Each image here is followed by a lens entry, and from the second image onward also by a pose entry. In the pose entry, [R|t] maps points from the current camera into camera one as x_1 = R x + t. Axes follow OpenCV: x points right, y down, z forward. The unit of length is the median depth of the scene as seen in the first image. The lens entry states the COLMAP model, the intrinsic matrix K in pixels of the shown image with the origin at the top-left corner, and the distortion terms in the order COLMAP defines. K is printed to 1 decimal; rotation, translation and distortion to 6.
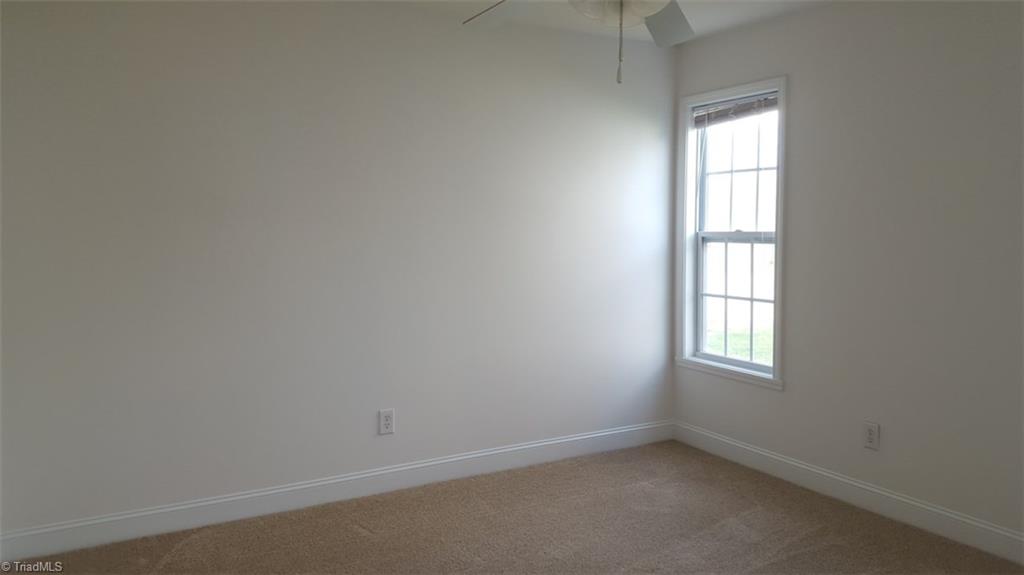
lens RADIAL K [[862.5, 0, 513.3], [0, 862.5, 286.9], [0, 0, 1]] dist [-0.005479, -0.010293]
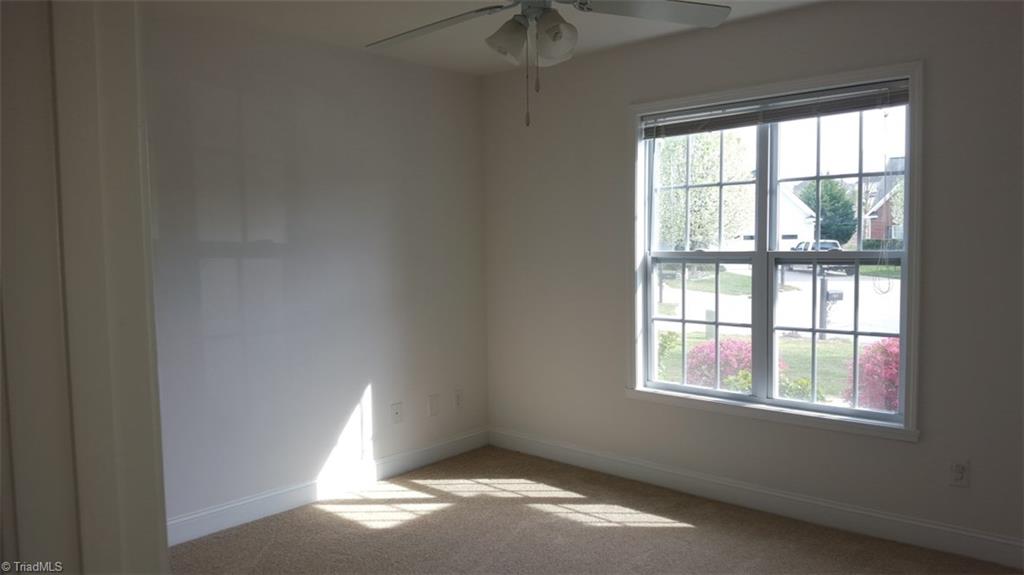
lens RADIAL K [[657.5, 0, 502.4], [0, 657.5, 282.6], [0, 0, 1]] dist [-0.005962, -0.000920]
pose [[0.911478, -0.044534, 0.408932, -0.228637], [0.051147, 0.998677, -0.005243, -0.037607], [-0.408157, 0.025694, 0.912550, 0.443675]]
